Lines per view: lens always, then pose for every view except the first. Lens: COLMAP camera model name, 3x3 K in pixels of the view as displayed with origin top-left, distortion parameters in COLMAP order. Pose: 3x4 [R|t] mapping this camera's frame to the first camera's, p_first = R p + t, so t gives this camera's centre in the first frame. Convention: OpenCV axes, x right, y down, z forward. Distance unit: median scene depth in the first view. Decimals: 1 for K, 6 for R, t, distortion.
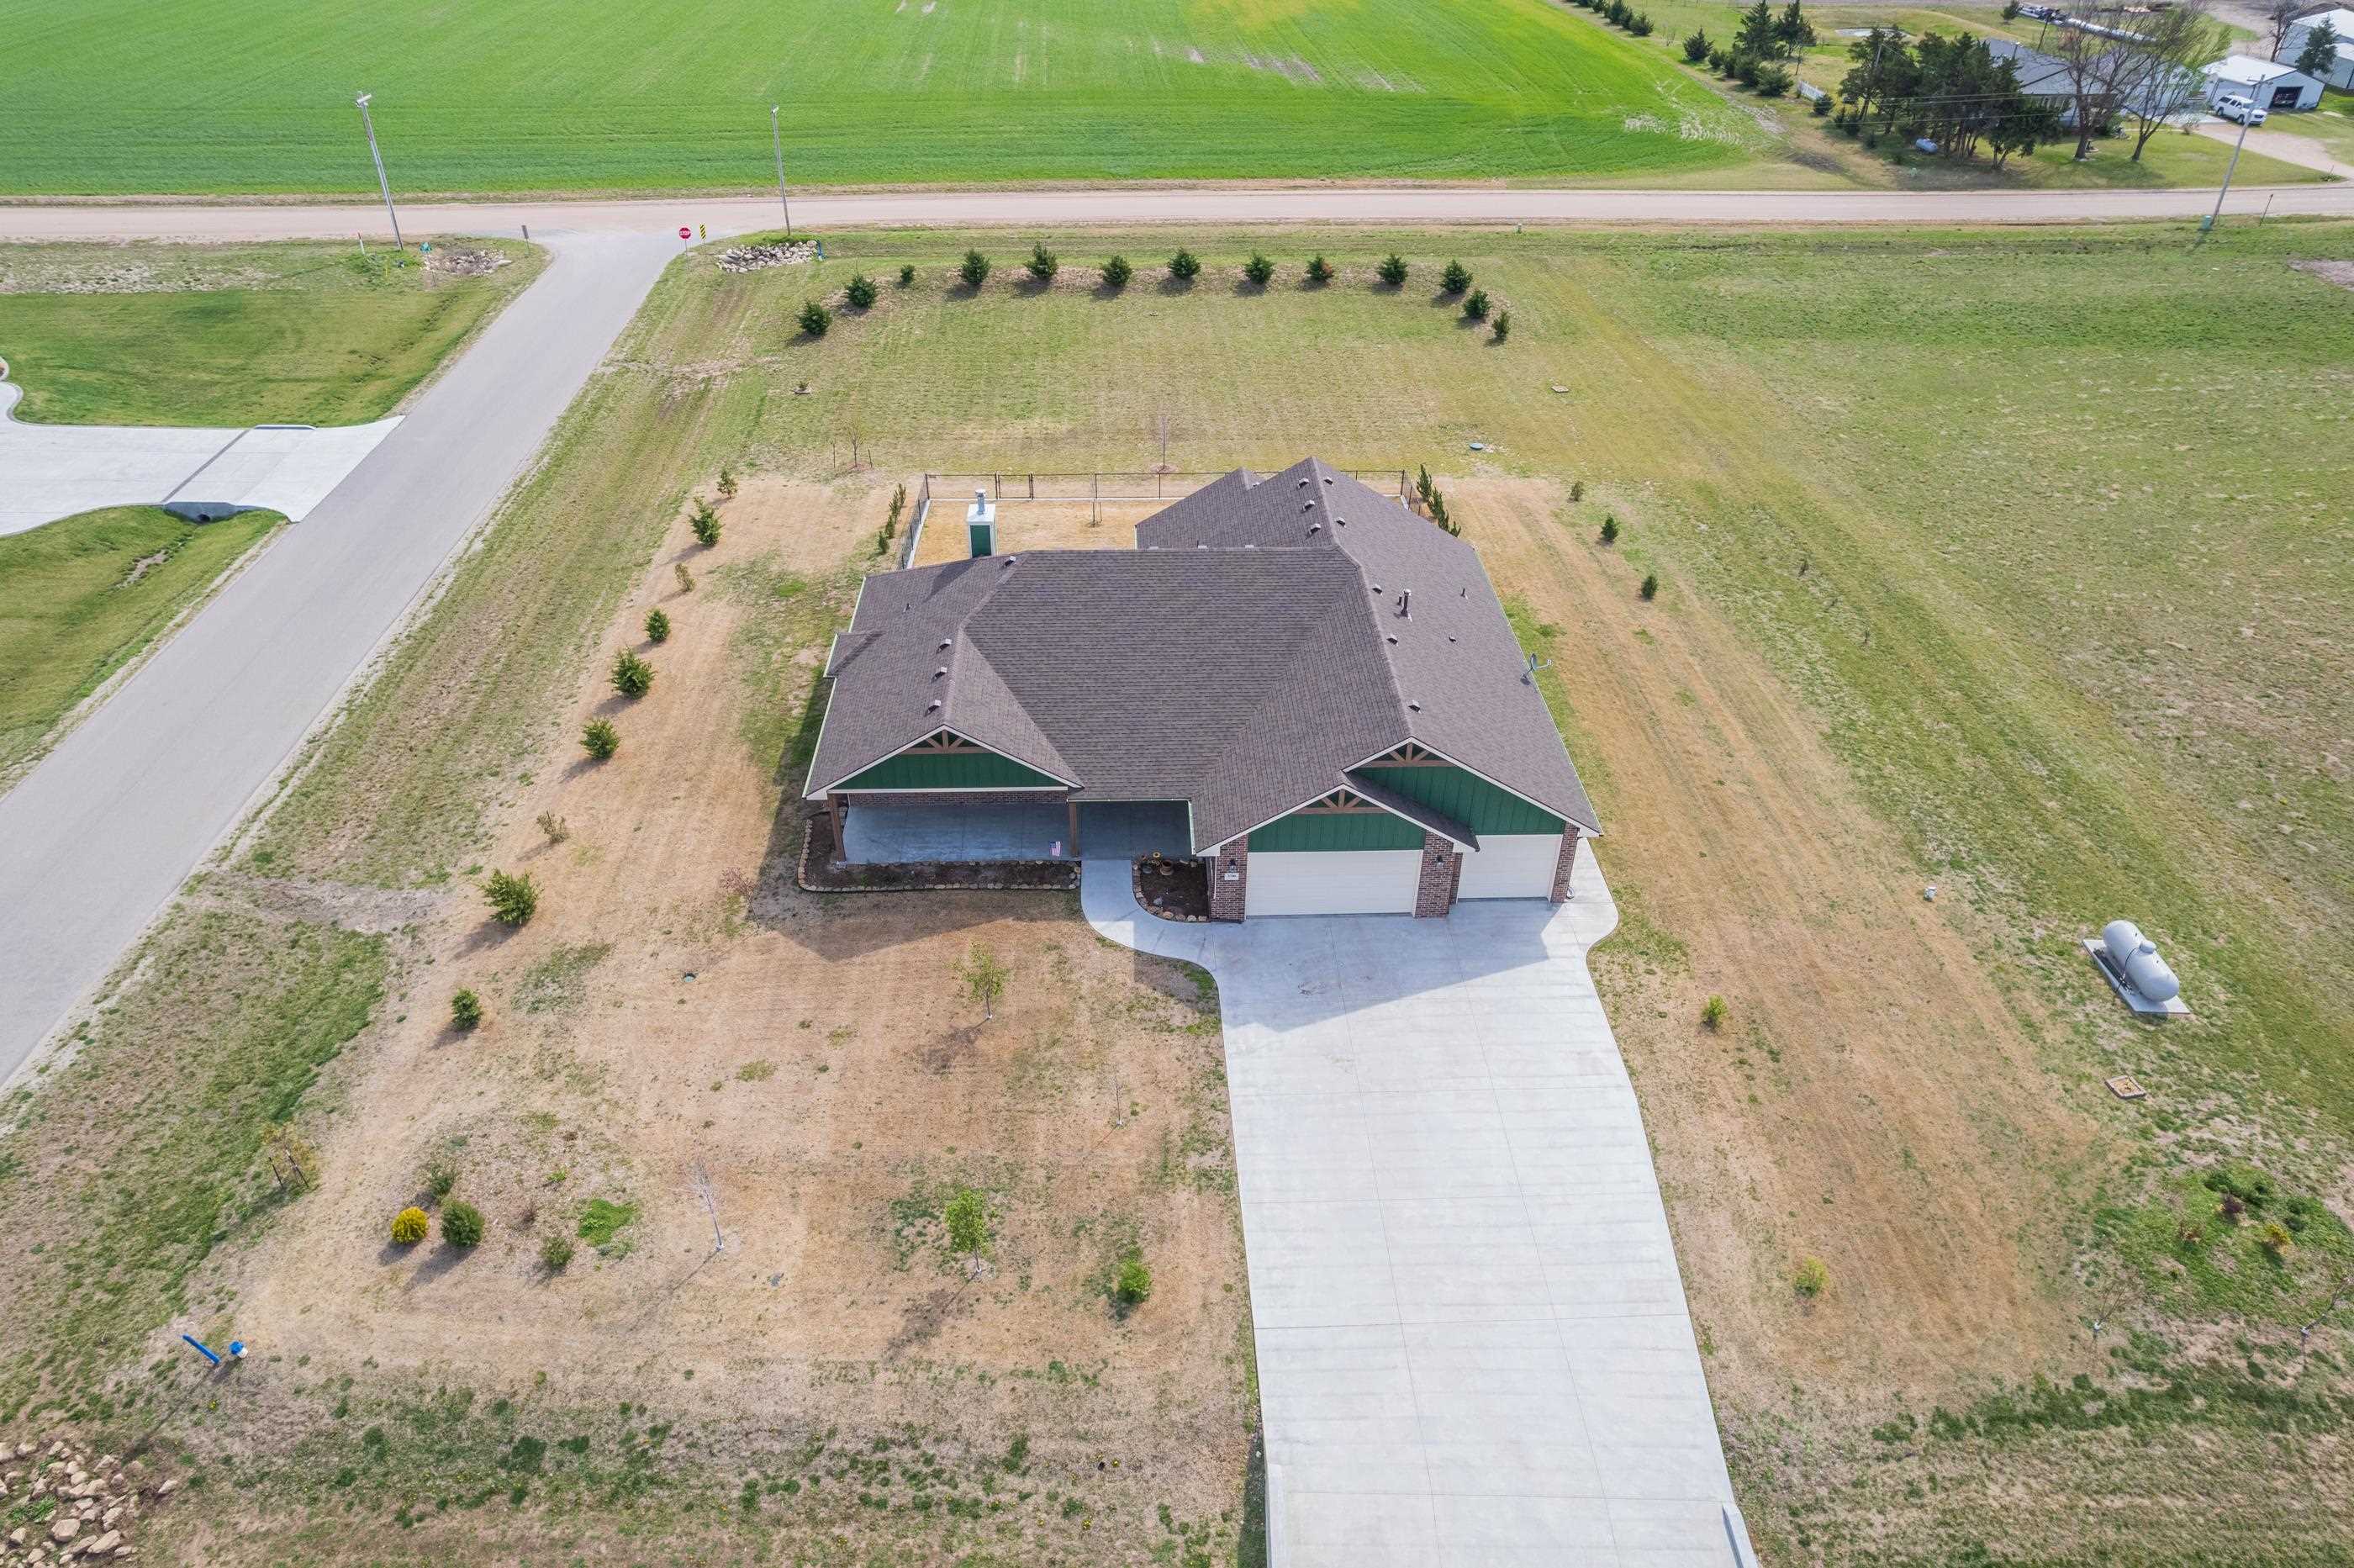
lens RADIAL K [[1488.9, 0, 1170.8], [0, 1488.9, 778.2], [0, 0, 1]] dist [-0.059209, 0.036433]
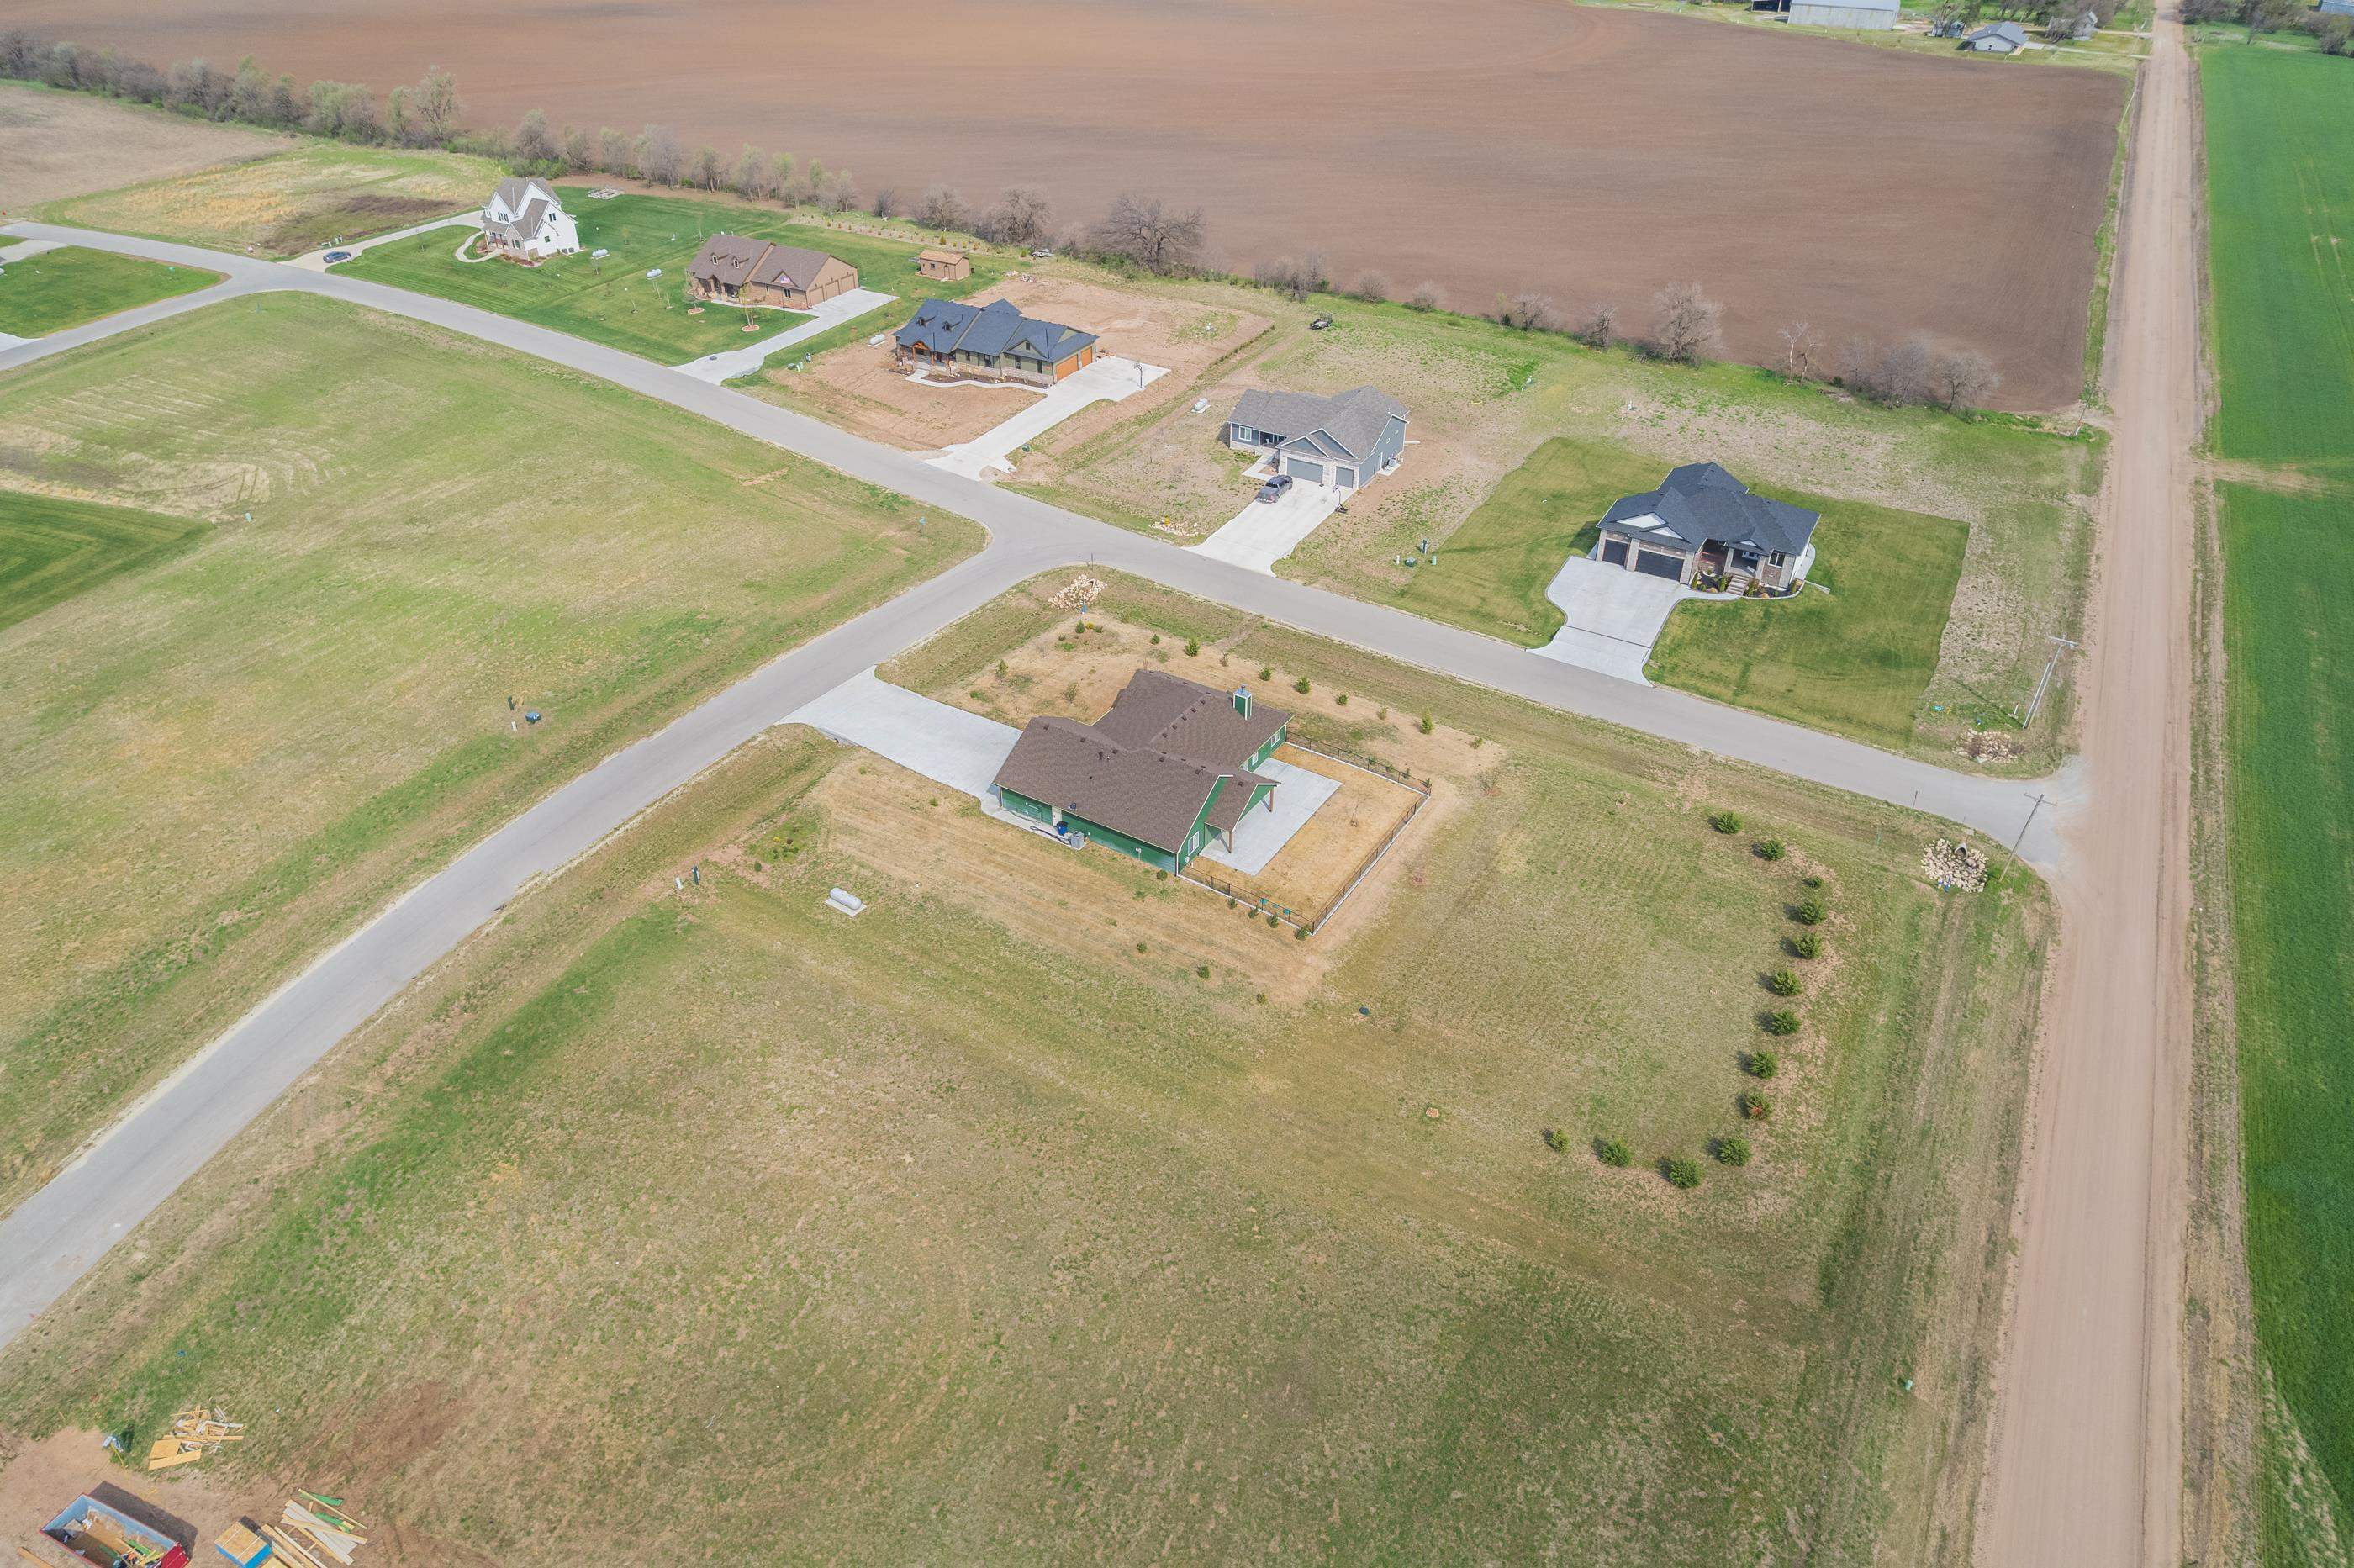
lens RADIAL K [[1488.9, 0, 1186.2], [0, 1488.9, 794.6], [0, 0, 1]] dist [-0.059209, 0.036433]
pose [[-0.552501, 0.475044, -0.684892, 1.857686], [-0.489674, 0.479954, 0.727917, -2.013609], [0.674509, 0.737549, -0.032558, 1.206782]]
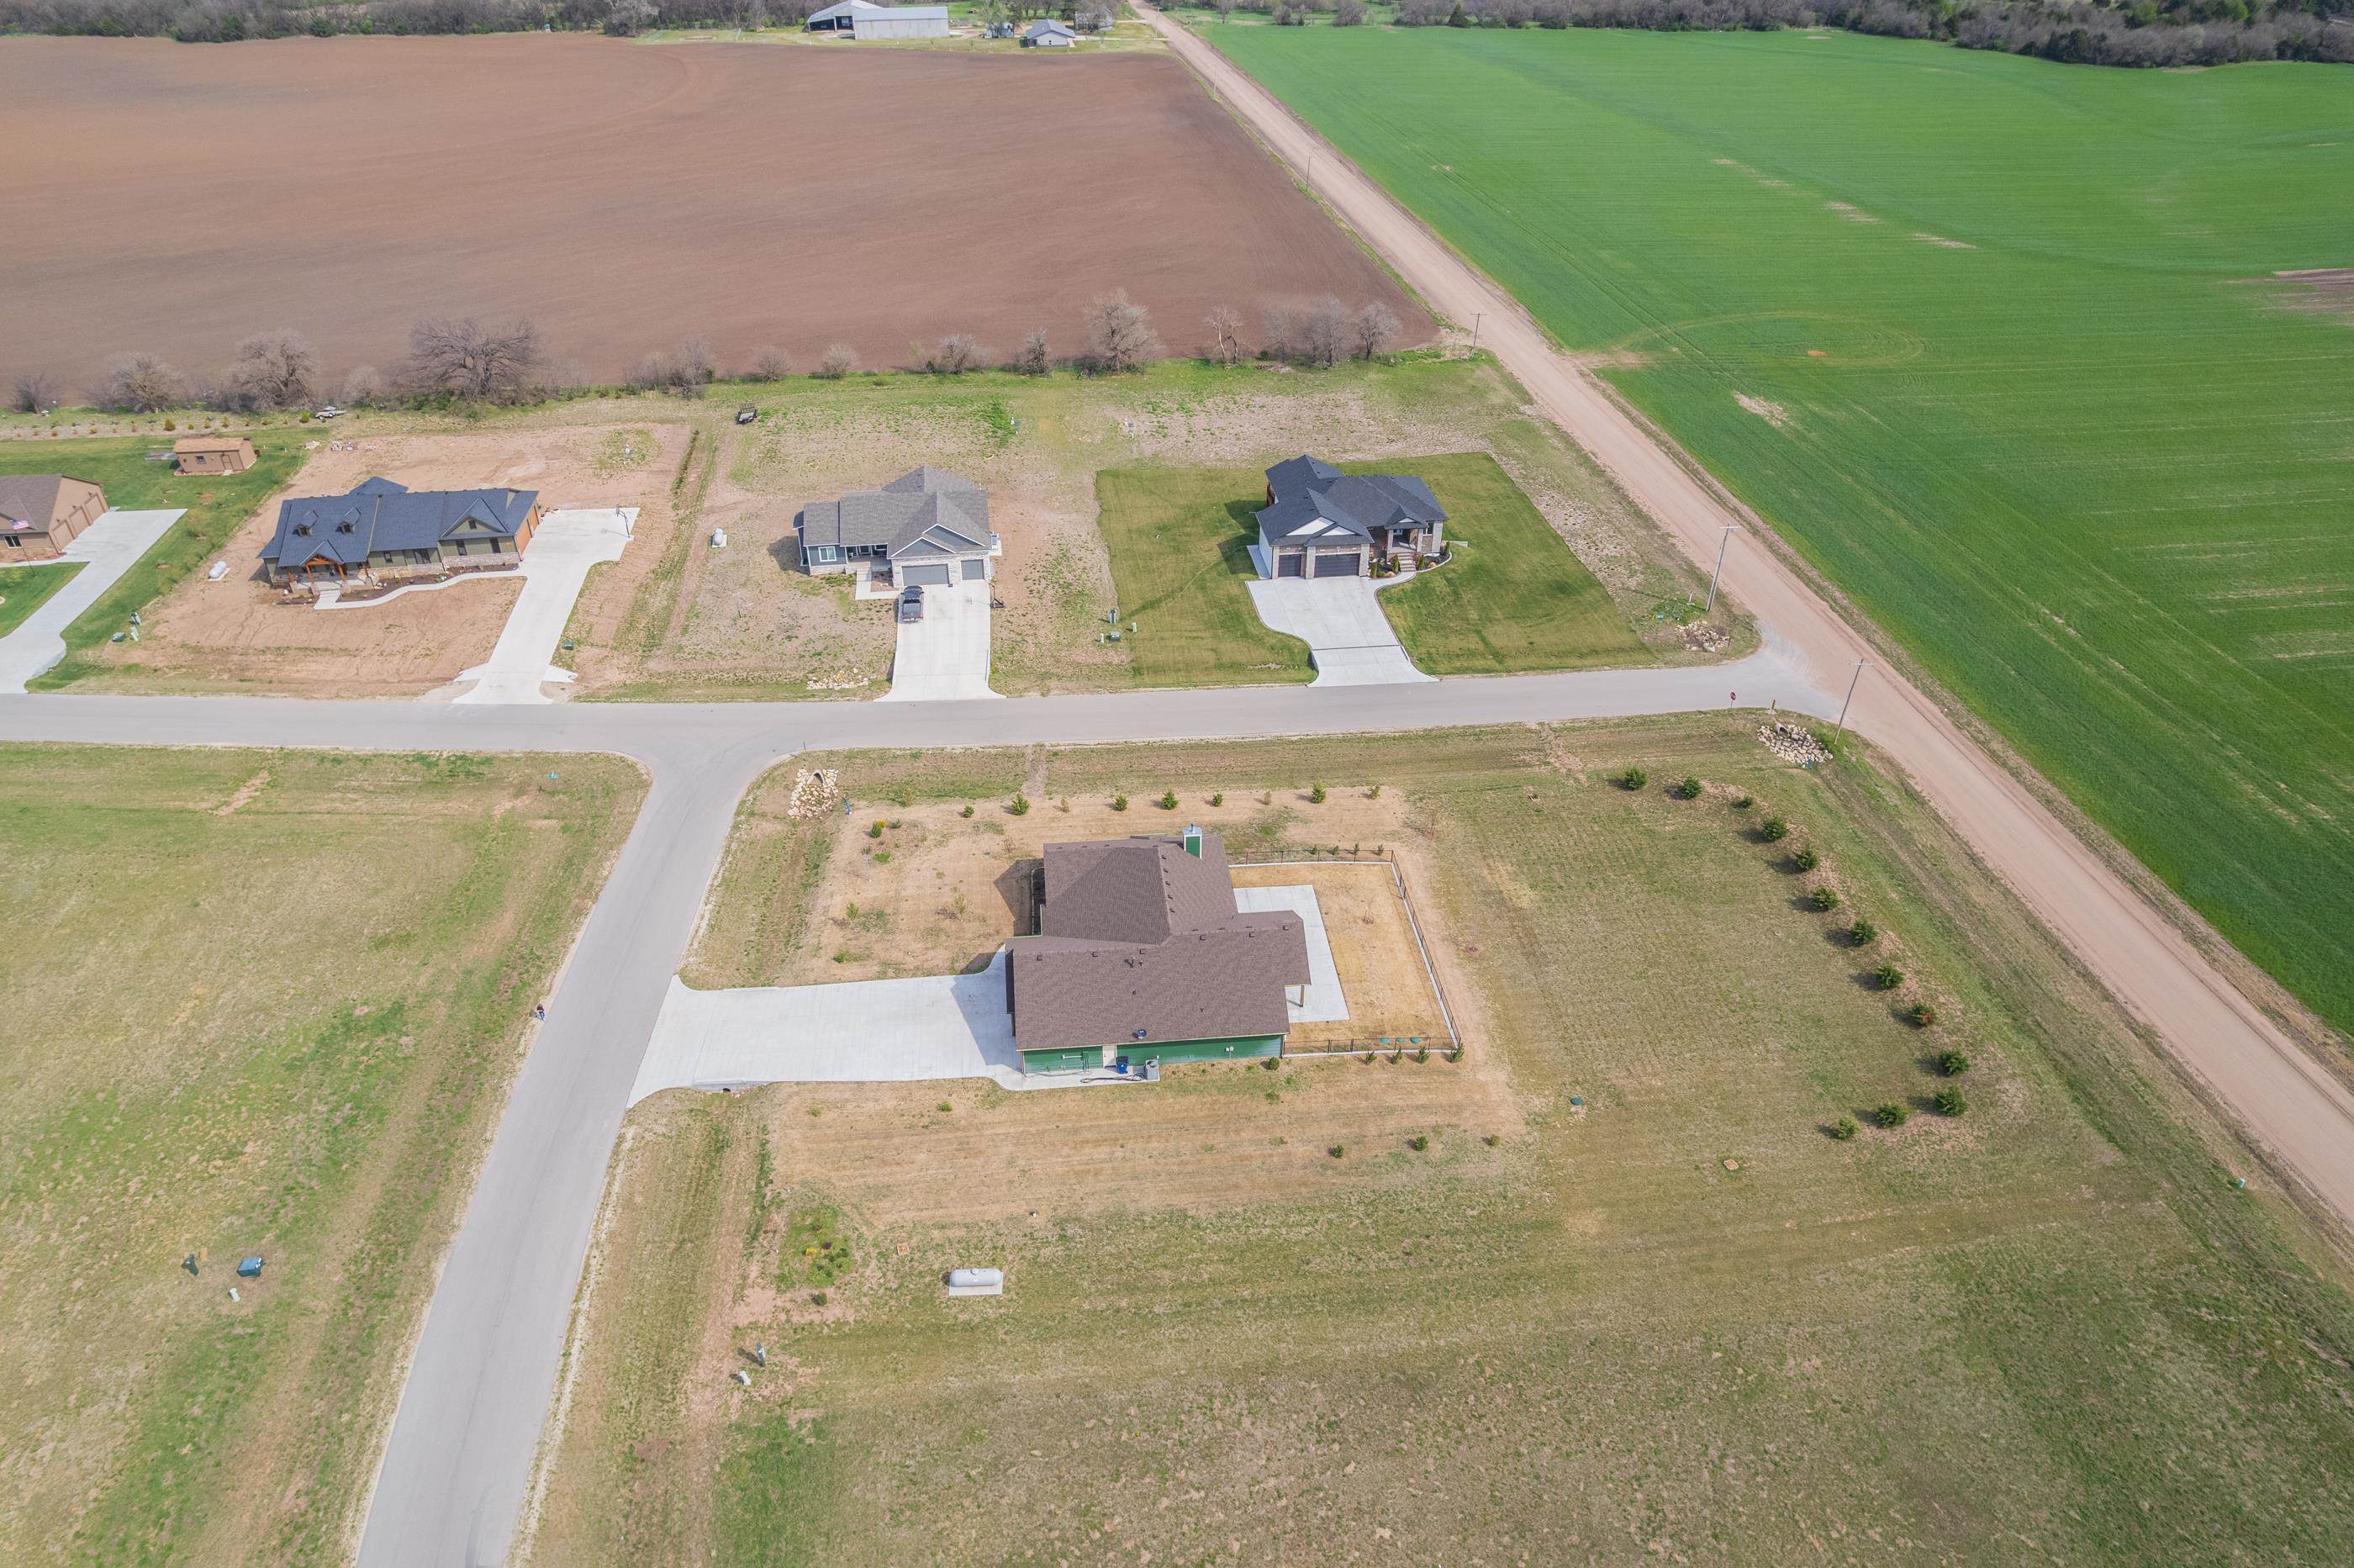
lens RADIAL K [[1488.9, 0, 1175.0], [0, 1488.9, 792.2], [0, 0, 1]] dist [-0.059209, 0.036433]
pose [[0.063416, 0.555973, -0.828778, 1.758175], [-0.578486, 0.697181, 0.423429, -1.200388], [0.813223, 0.452584, 0.365835, 0.151328]]
